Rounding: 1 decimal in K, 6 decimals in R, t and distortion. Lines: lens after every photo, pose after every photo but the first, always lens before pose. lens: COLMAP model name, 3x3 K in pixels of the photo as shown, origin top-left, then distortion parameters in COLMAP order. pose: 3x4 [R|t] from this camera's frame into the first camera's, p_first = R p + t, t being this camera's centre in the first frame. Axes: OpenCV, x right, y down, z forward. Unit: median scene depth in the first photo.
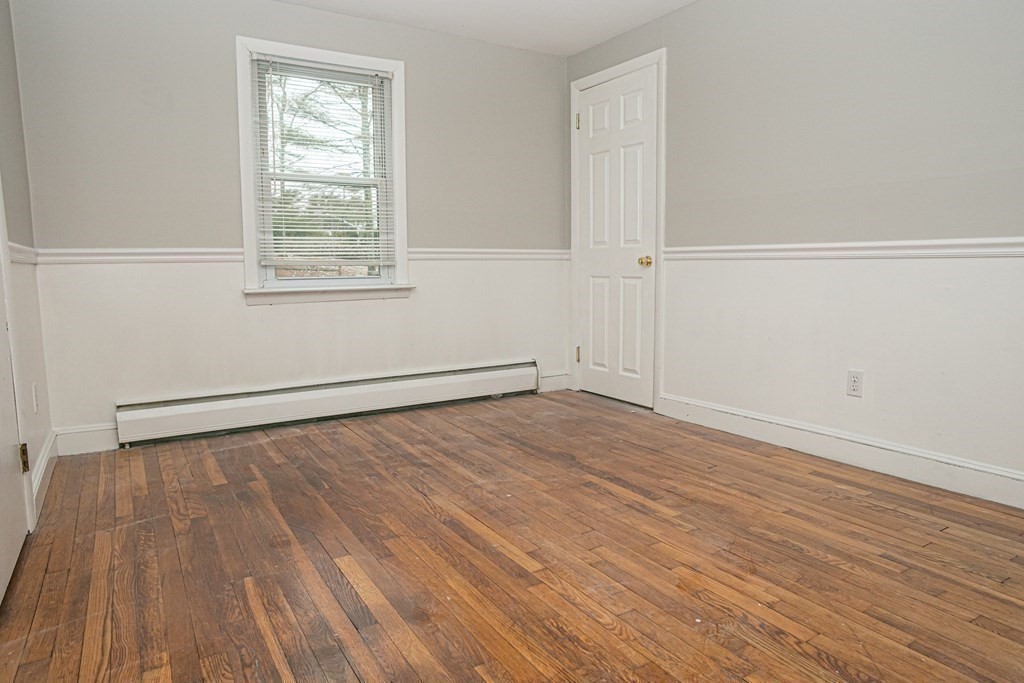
lens RADIAL K [[601.1, 0, 512.0], [0, 601.1, 341.5], [0, 0, 1]] dist [-0.026923, -0.001690]
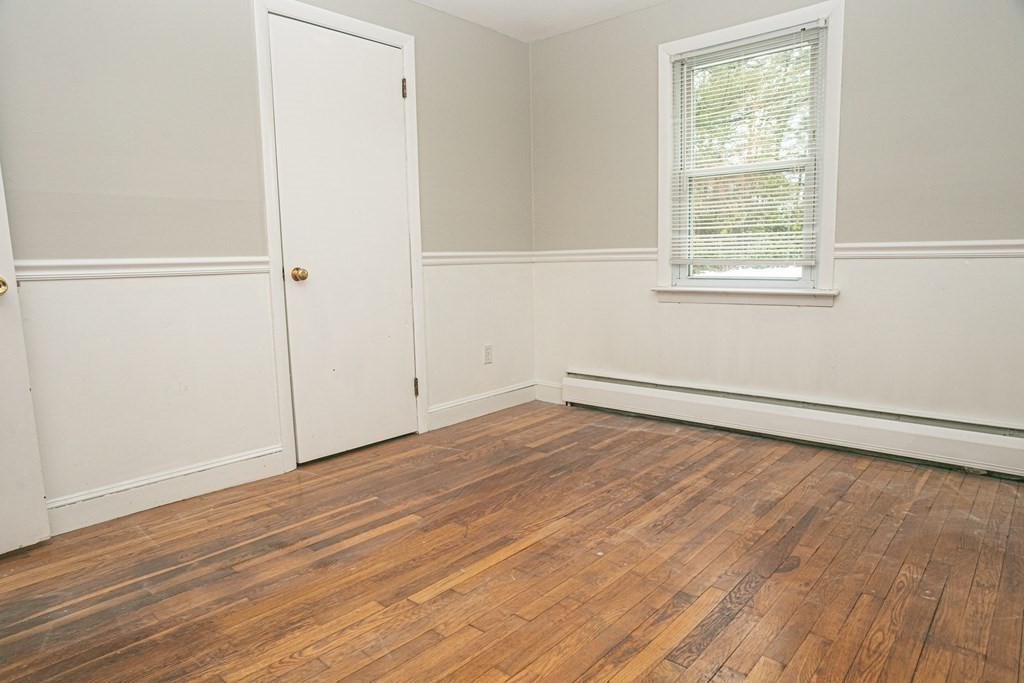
lens RADIAL K [[590.8, 0, 508.8], [0, 590.8, 356.0], [0, 0, 1]] dist [-0.090985, 0.068626]
pose [[0.331567, 0.145294, -0.932177, 0.605055], [-0.105939, 0.987555, 0.116243, -0.080467], [0.937465, 0.060212, 0.342833, 0.552819]]
